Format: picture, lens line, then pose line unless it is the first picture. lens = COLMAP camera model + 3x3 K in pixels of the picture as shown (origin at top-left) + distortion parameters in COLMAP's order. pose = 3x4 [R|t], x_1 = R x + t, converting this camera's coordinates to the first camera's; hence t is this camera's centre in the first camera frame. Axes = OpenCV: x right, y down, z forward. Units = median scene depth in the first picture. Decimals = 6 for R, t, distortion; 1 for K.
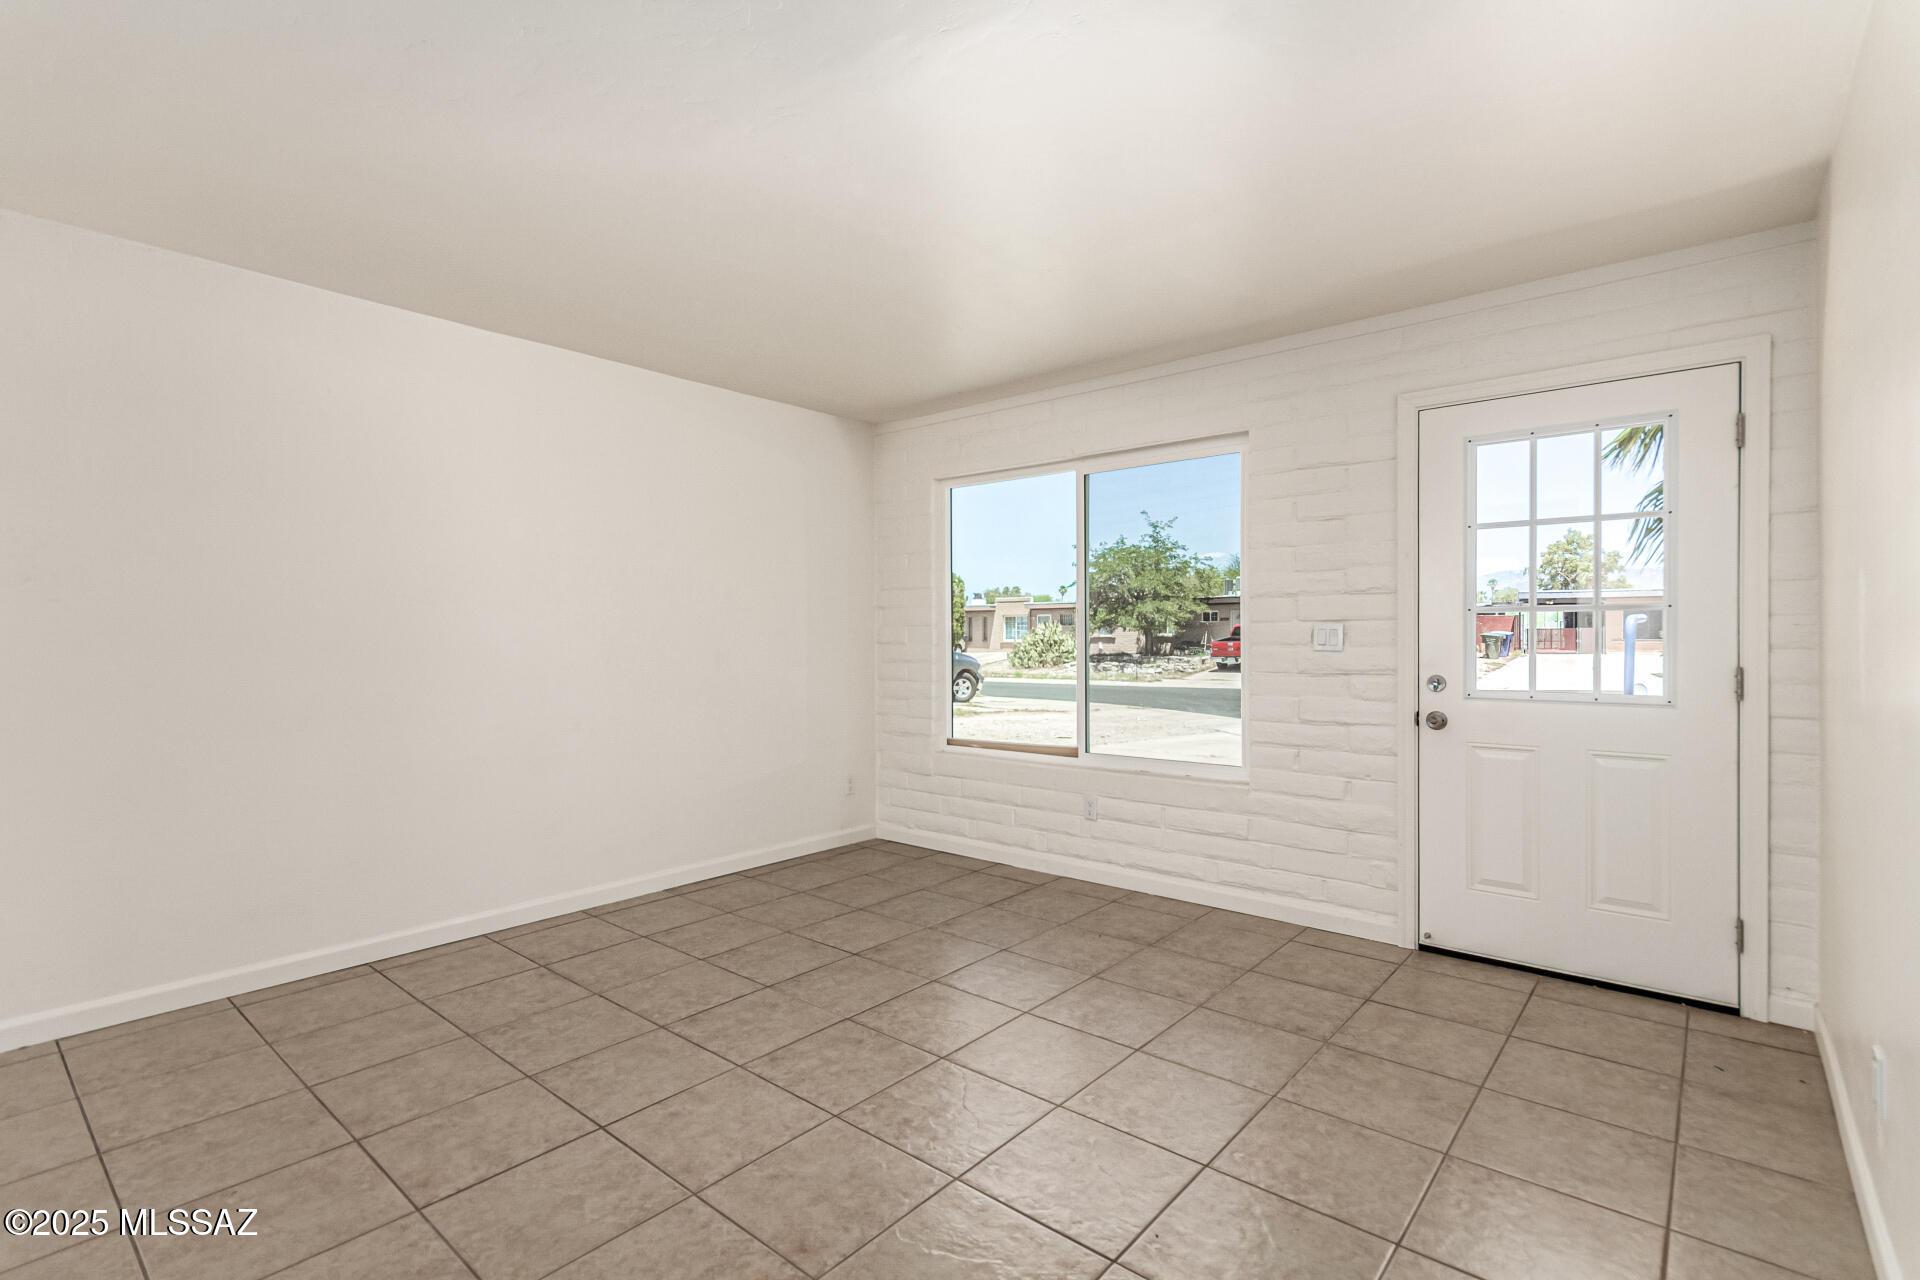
lens RADIAL K [[895.8, 0, 994.8], [0, 895.8, 643.3], [0, 0, 1]] dist [0.005662, 0.001087]
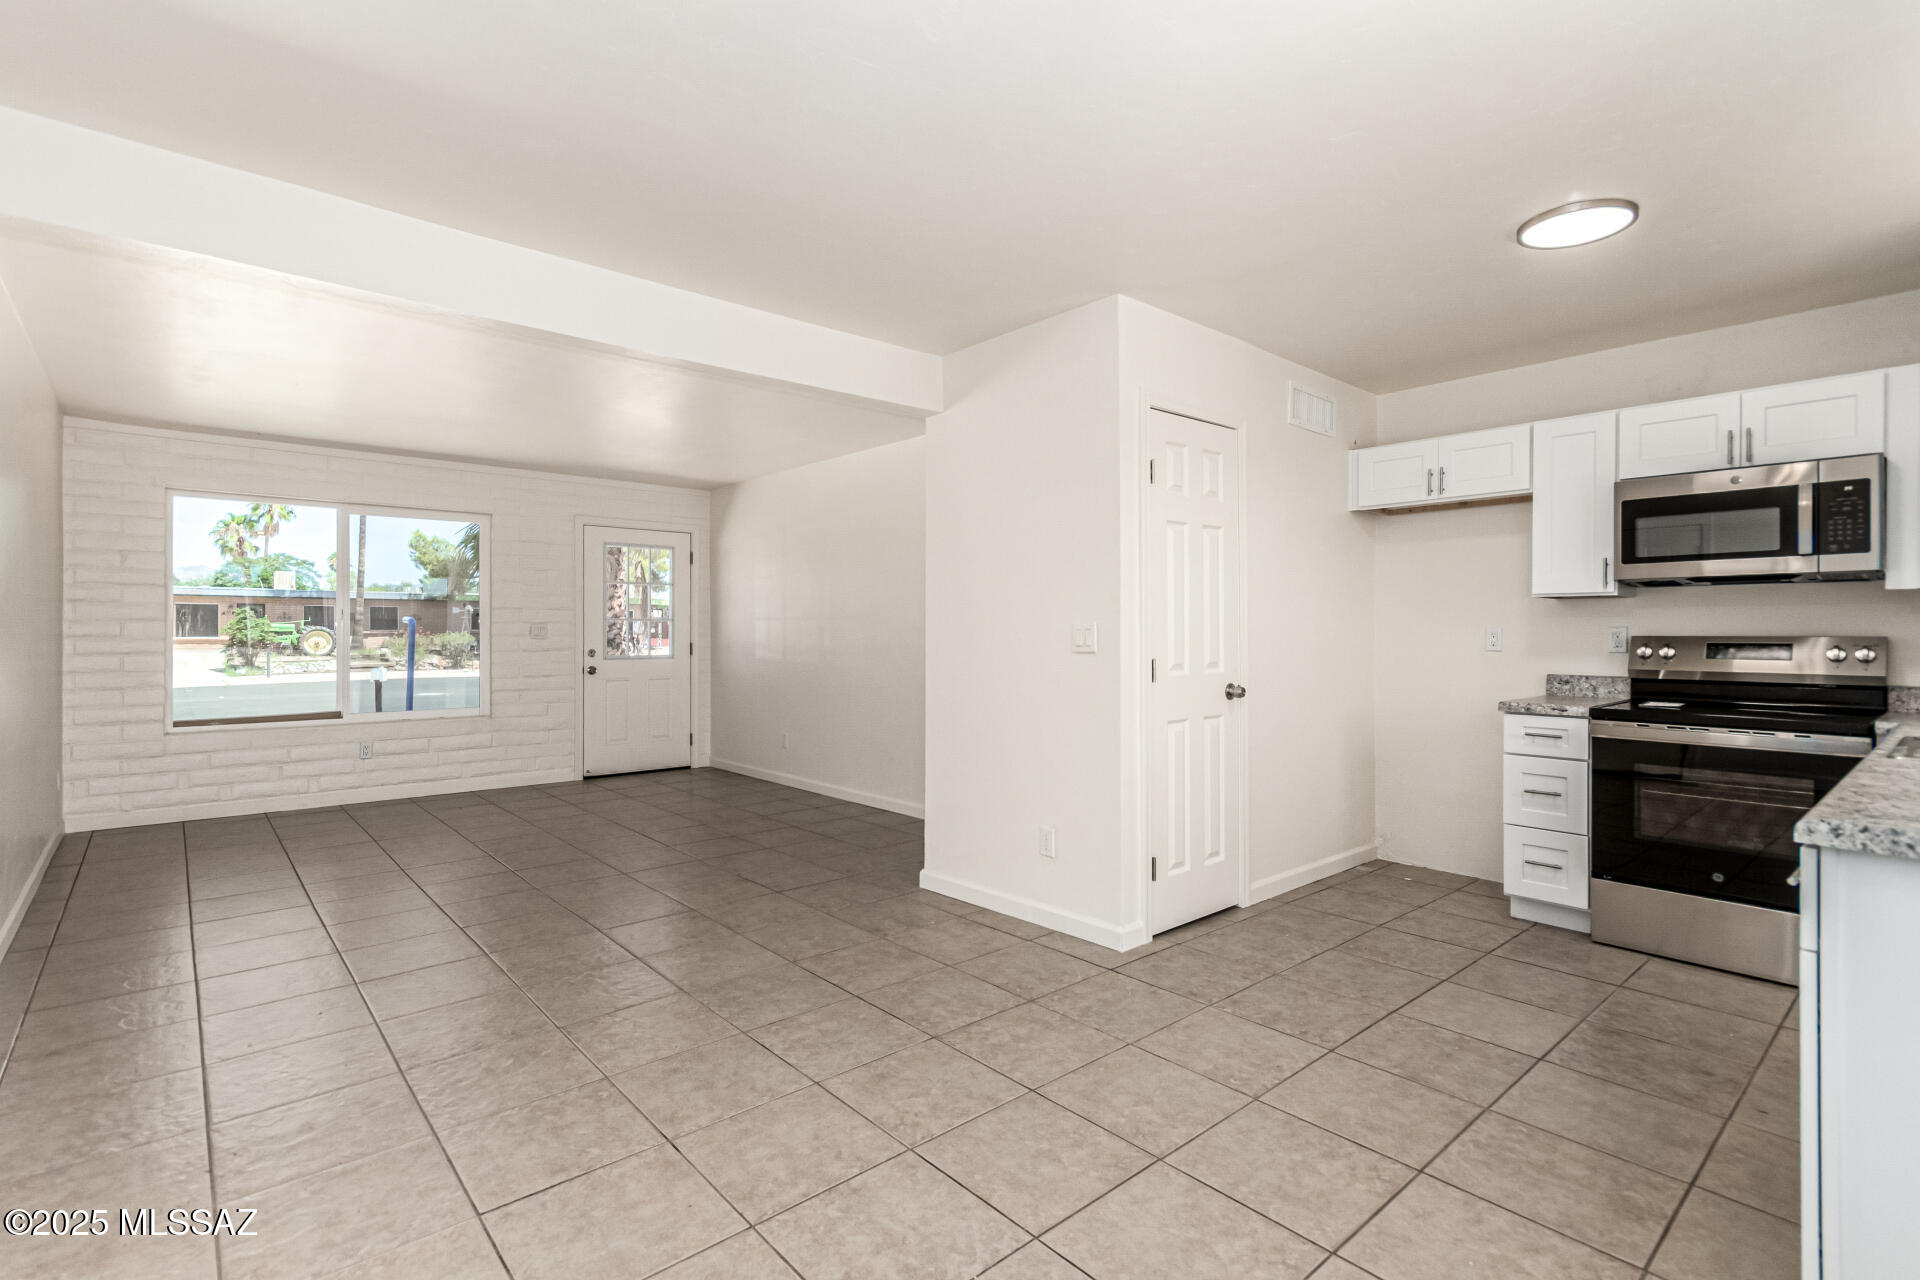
lens RADIAL K [[895.8, 0, 944.0], [0, 895.8, 632.2], [0, 0, 1]] dist [0.005662, 0.001087]
pose [[0.168675, 0.001153, 0.985671, -1.470201], [0.005750, 0.999981, -0.002153, 0.003937], [-0.985655, 0.006030, 0.168665, -0.195565]]
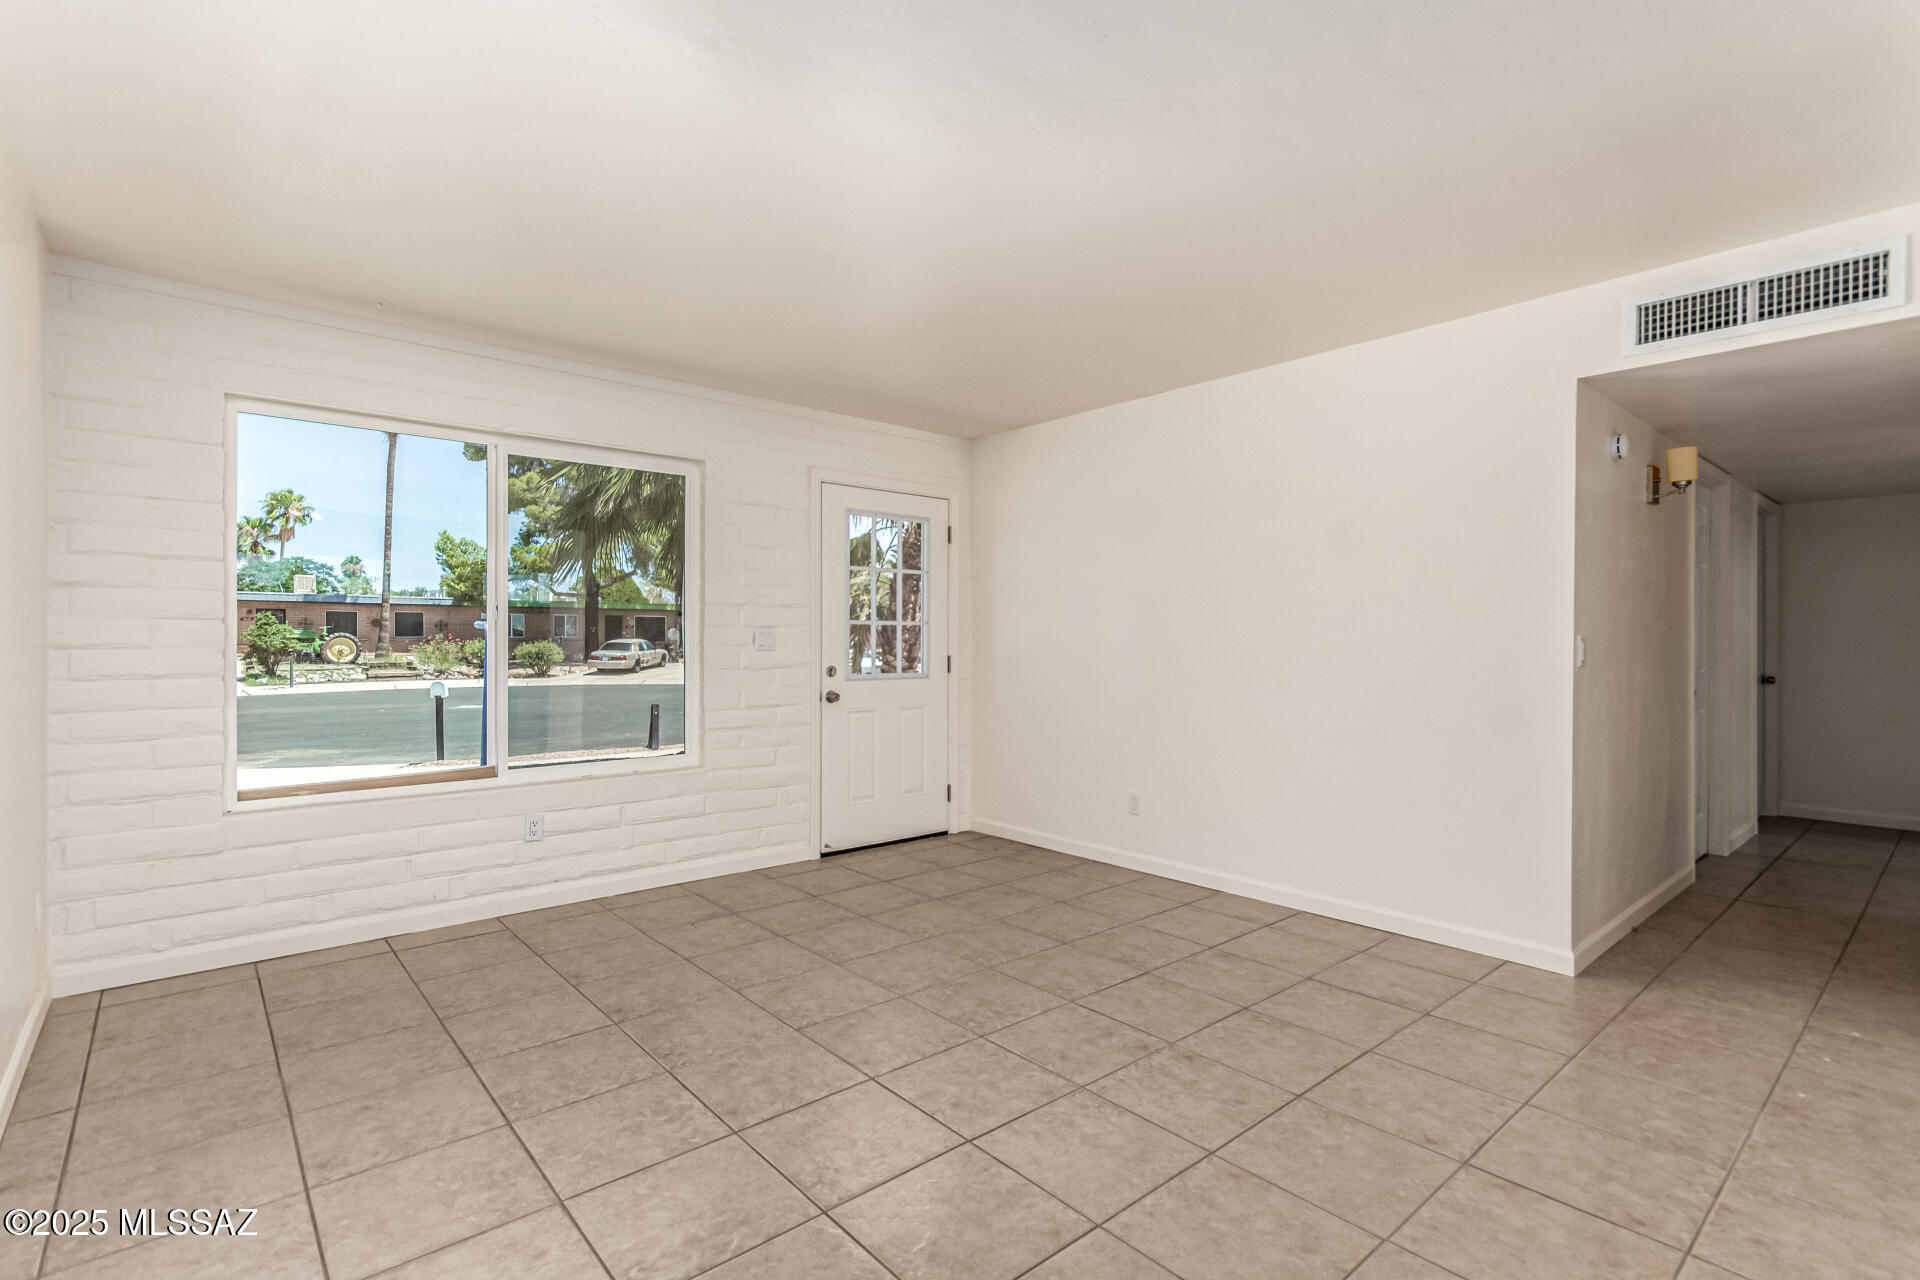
lens RADIAL K [[895.8, 0, 949.1], [0, 895.8, 650.3], [0, 0, 1]] dist [0.005662, 0.001087]
pose [[0.172940, -0.009578, 0.984886, -0.904853], [0.003910, 0.999952, 0.009038, -0.002402], [-0.984925, 0.002288, 0.172969, 0.551121]]
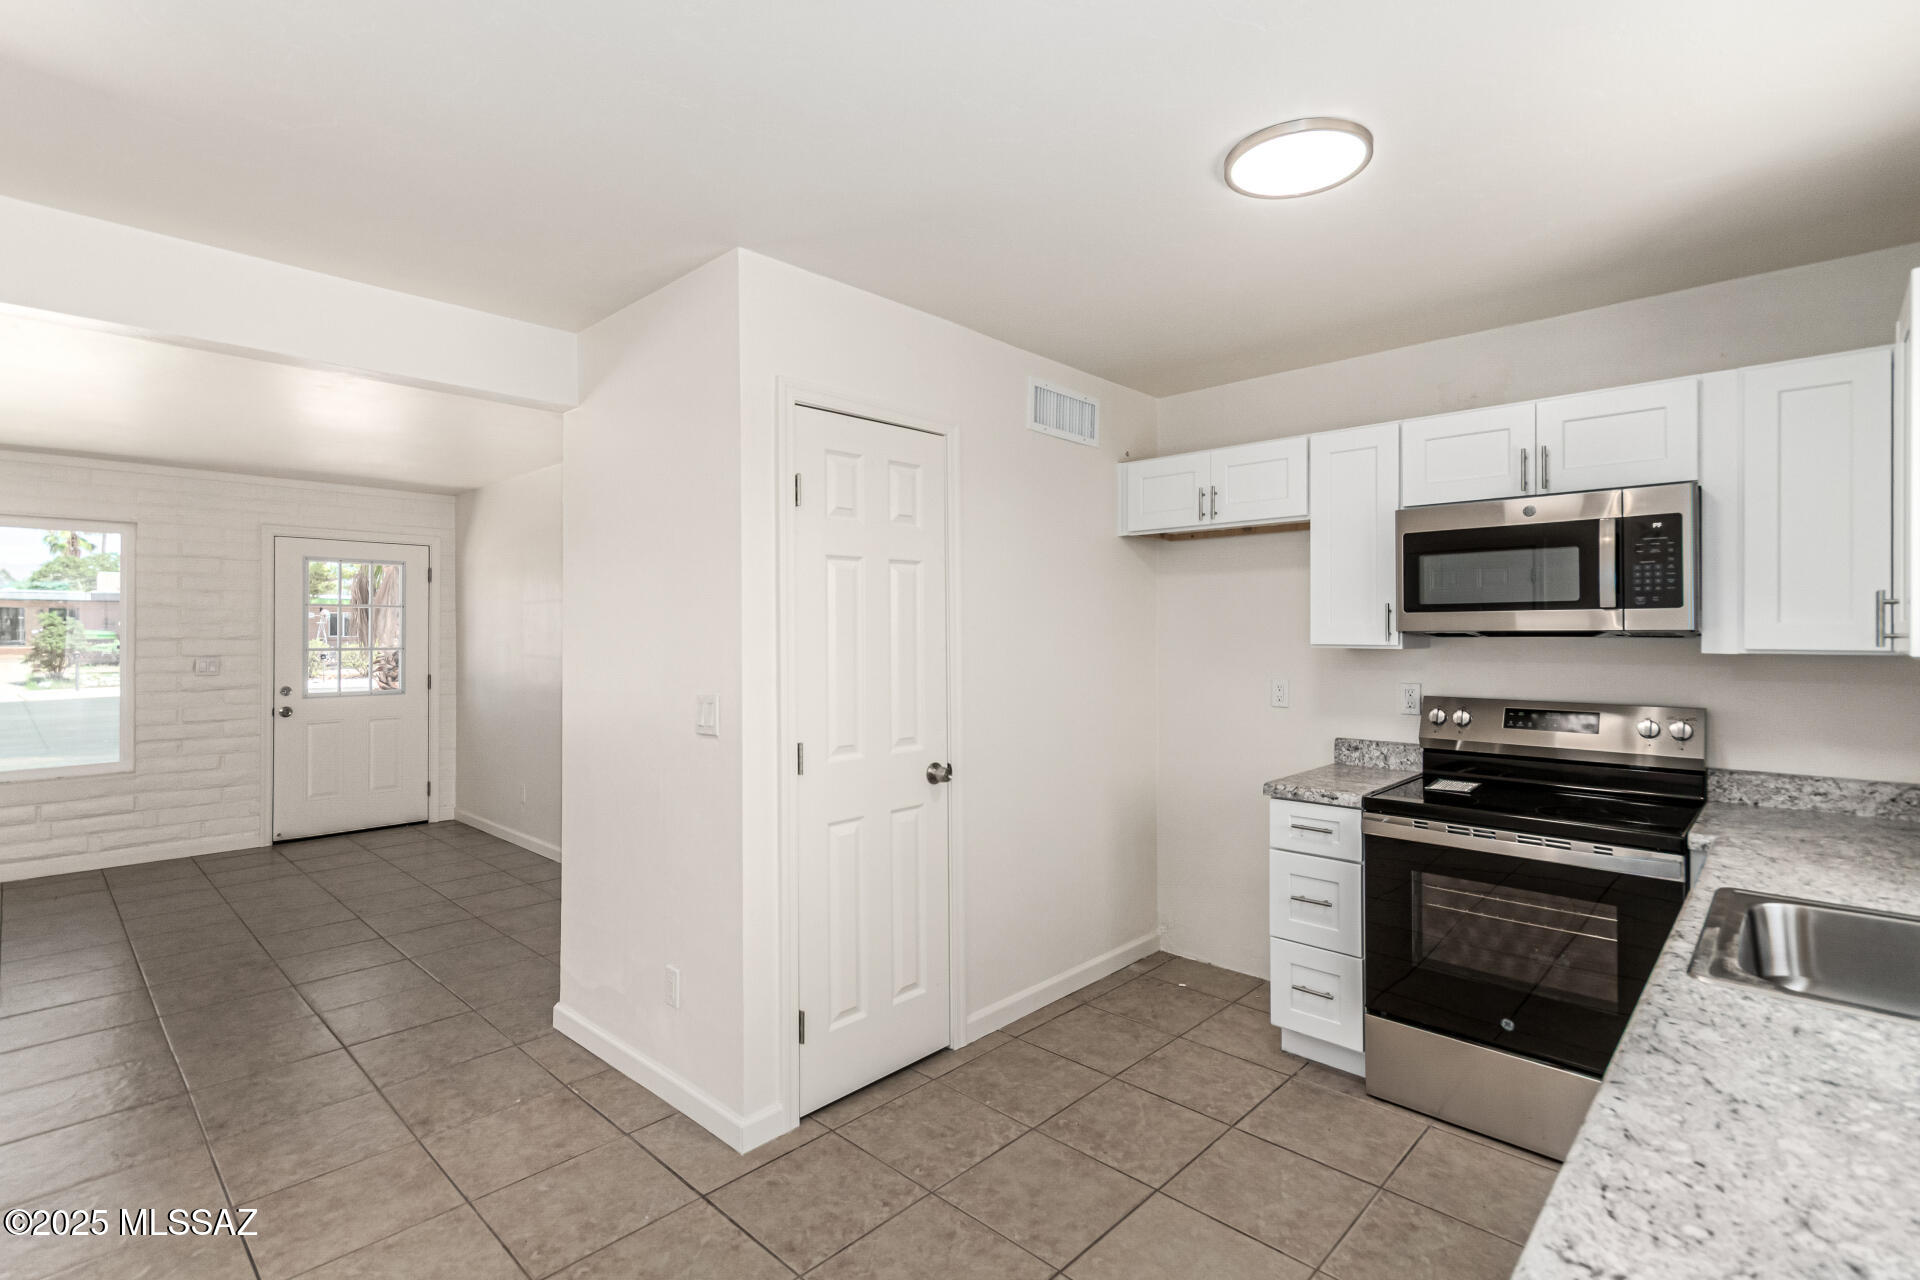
lens RADIAL K [[895.8, 0, 941.3], [0, 895.8, 627.6], [0, 0, 1]] dist [0.005662, 0.001087]
pose [[0.077747, 0.008247, 0.996939, -1.172147], [0.007669, 0.999931, -0.008870, -0.054932], [-0.996944, 0.008336, 0.077678, -0.432479]]
